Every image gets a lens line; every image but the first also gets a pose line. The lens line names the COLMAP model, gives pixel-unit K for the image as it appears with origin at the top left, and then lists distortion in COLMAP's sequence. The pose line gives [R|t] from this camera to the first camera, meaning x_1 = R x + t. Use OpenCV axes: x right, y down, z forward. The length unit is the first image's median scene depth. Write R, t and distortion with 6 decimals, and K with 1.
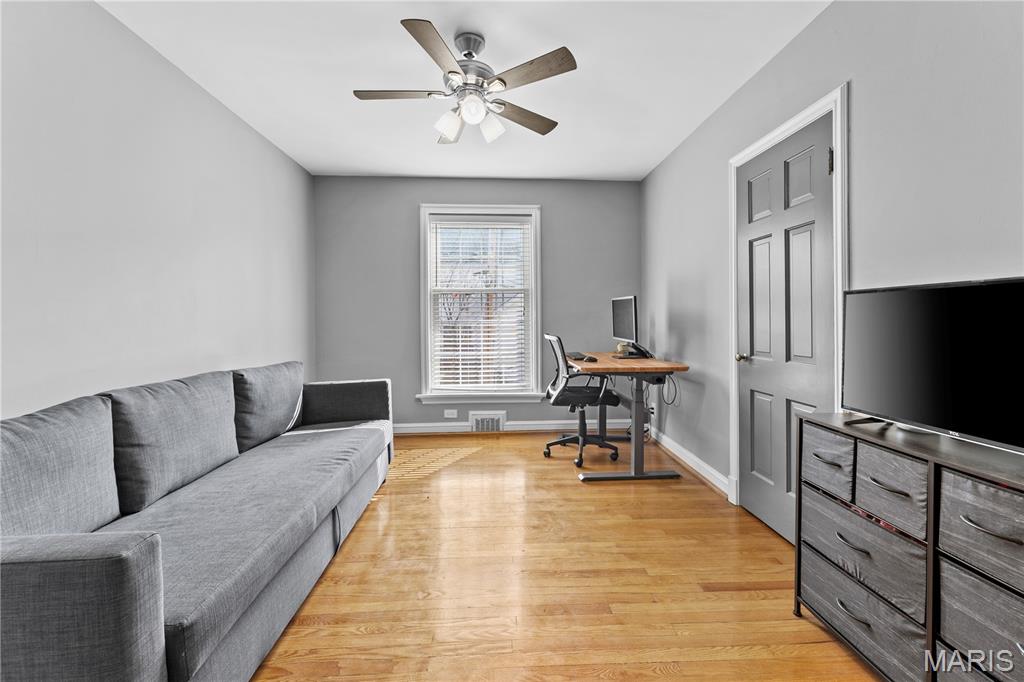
lens RADIAL K [[422.7, 0, 514.2], [0, 422.7, 314.9], [0, 0, 1]] dist [0.001009, 0.000014]
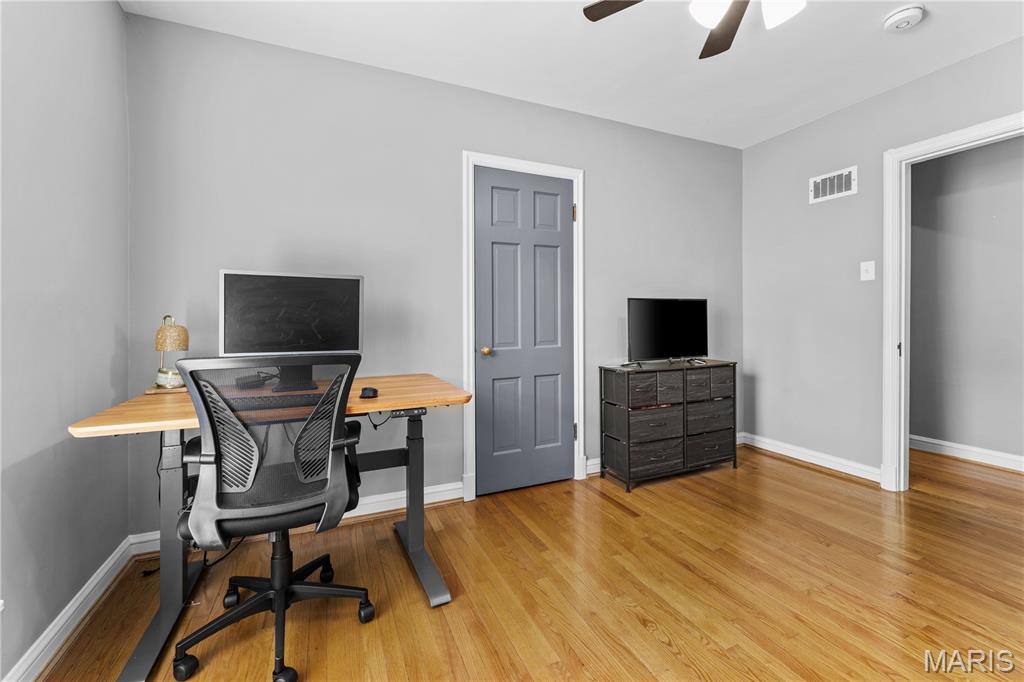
lens RADIAL K [[422.7, 0, 514.2], [0, 422.7, 314.9], [0, 0, 1]] dist [0.001009, 0.000014]
pose [[-0.364658, 0.005587, 0.931125, -0.531290], [-0.002914, 0.999970, -0.007141, 0.020262], [-0.931137, -0.005317, -0.364631, 1.503886]]
